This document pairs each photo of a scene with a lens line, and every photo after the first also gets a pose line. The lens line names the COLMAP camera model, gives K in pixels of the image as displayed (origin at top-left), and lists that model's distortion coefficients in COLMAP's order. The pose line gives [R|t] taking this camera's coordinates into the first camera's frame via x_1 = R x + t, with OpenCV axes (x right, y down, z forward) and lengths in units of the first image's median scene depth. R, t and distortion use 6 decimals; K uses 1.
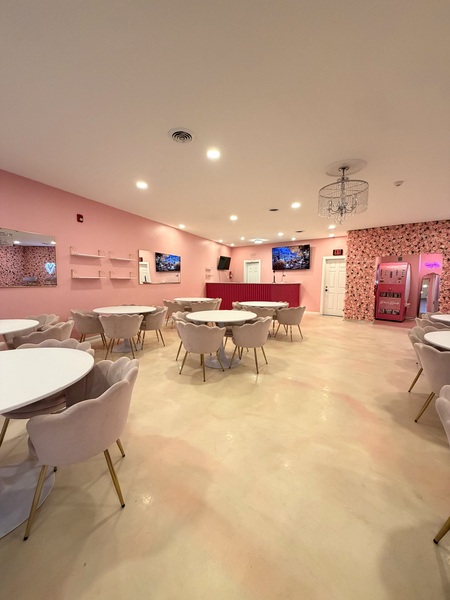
lens RADIAL K [[240.2, 0, 222.2], [0, 240.2, 300.3], [0, 0, 1]] dist [-0.000850, -0.000068]
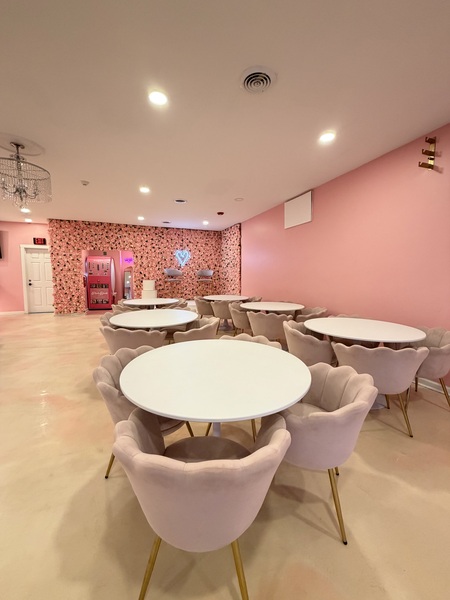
lens RADIAL K [[240.2, 0, 225.4], [0, 240.2, 298.9], [0, 0, 1]] dist [-0.000850, -0.000068]
pose [[0.485183, -0.095545, 0.869177, 0.024170], [0.072637, 0.994981, 0.068828, 0.001767], [-0.871391, 0.029740, 0.489688, -0.030181]]
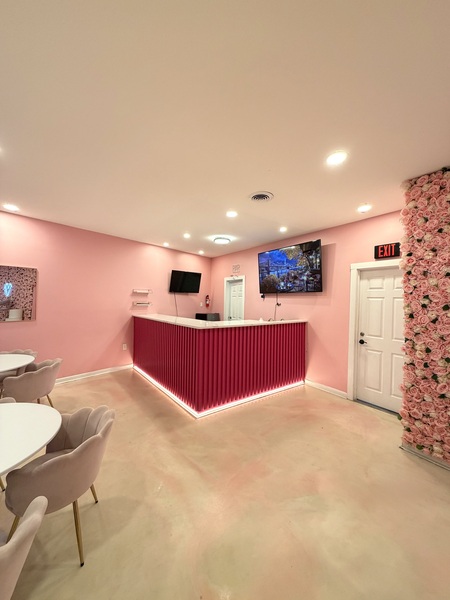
lens RADIAL K [[240.2, 0, 229.3], [0, 240.2, 300.8], [0, 0, 1]] dist [-0.000850, -0.000068]
pose [[0.972710, 0.006361, -0.231939, 0.344934], [-0.026451, 0.996147, -0.083611, -0.082084], [0.230513, 0.087464, 0.969130, 0.601573]]
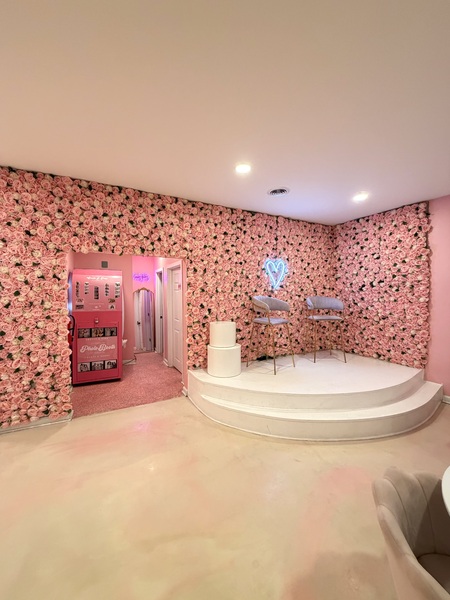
lens RADIAL K [[240.2, 0, 225.2], [0, 240.2, 298.1], [0, 0, 1]] dist [-0.000850, -0.000068]
pose [[0.381211, -0.041268, 0.923566, 0.334875], [0.079539, 0.996763, 0.011708, -0.079489], [-0.921060, 0.068996, 0.383260, 0.551179]]
